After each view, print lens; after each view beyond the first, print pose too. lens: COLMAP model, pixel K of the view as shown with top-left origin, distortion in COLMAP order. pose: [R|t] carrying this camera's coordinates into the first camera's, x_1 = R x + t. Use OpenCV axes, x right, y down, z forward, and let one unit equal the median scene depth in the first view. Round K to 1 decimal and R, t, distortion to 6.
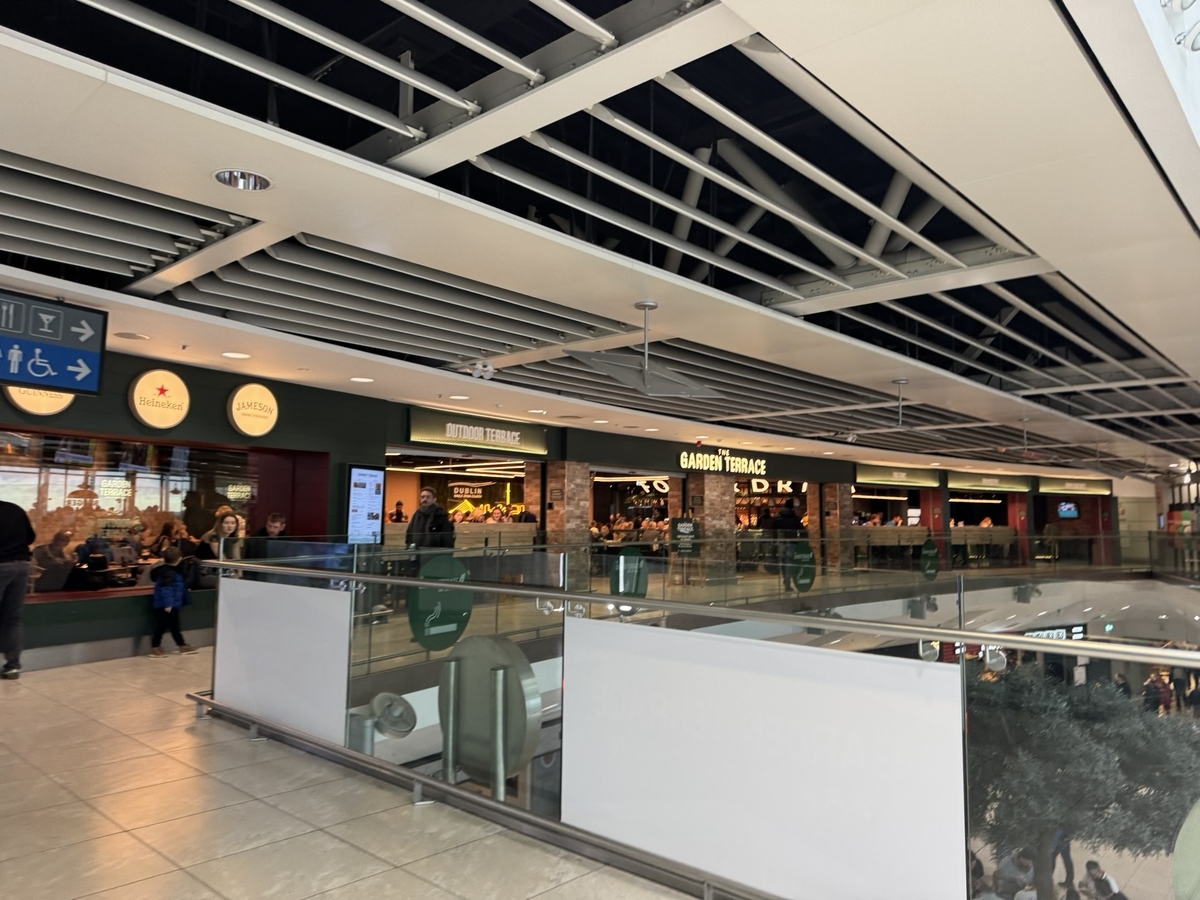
lens RADIAL K [[842.7, 0, 581.2], [0, 842.7, 448.9], [0, 0, 1]] dist [0.085937, -0.001352]
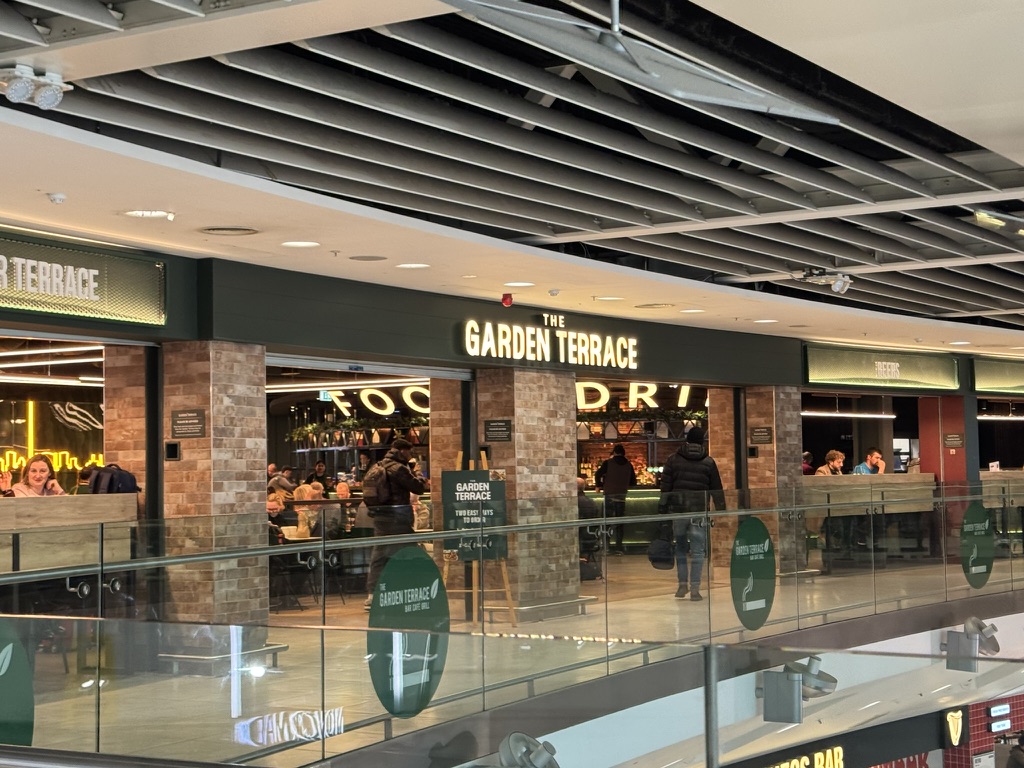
lens RADIAL K [[1733.8, 0, 512.0], [0, 1733.8, 384.0], [0, 0, 1]] dist [0.133539, 0.095707]
pose [[0.979374, -0.016744, 0.201360, -0.037343], [0.010255, 0.999395, 0.033224, 0.007056], [-0.201794, -0.030474, 0.978954, 0.113444]]
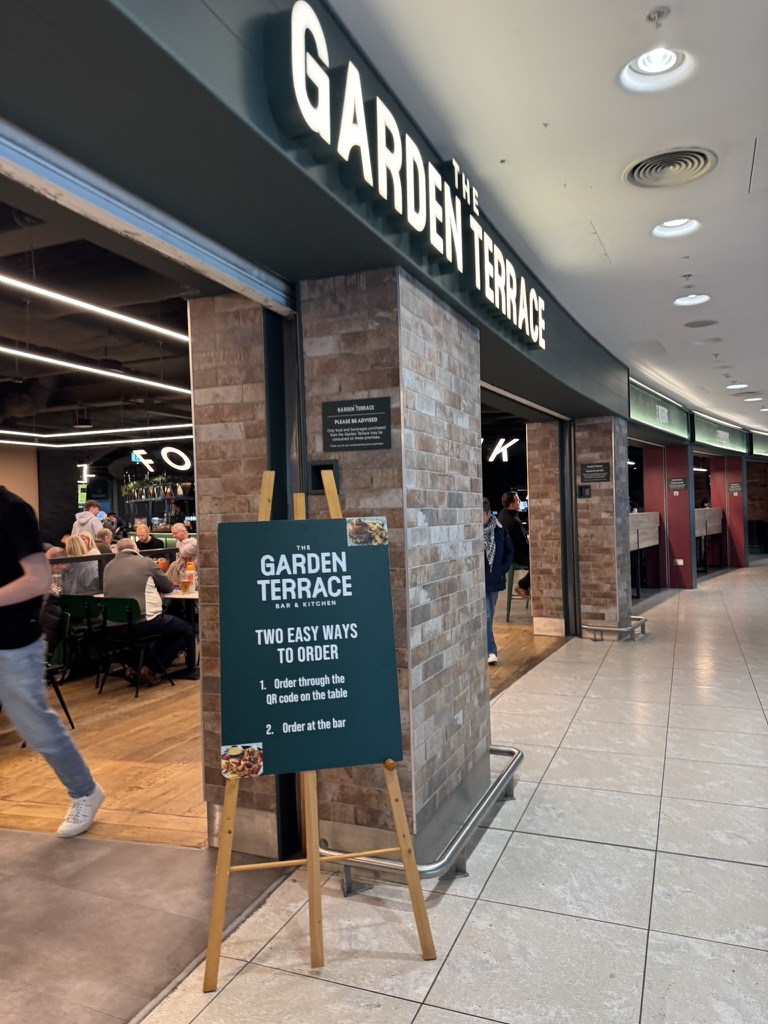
lens RADIAL K [[719.1, 0, 384.0], [0, 719.1, 512.0], [0, 0, 1]] dist [0.085937, -0.001352]
pose [[0.933616, -0.038326, 0.356220, 0.086548], [0.009316, 0.996523, 0.082799, 0.067782], [-0.358154, -0.073983, 0.930727, 0.853368]]
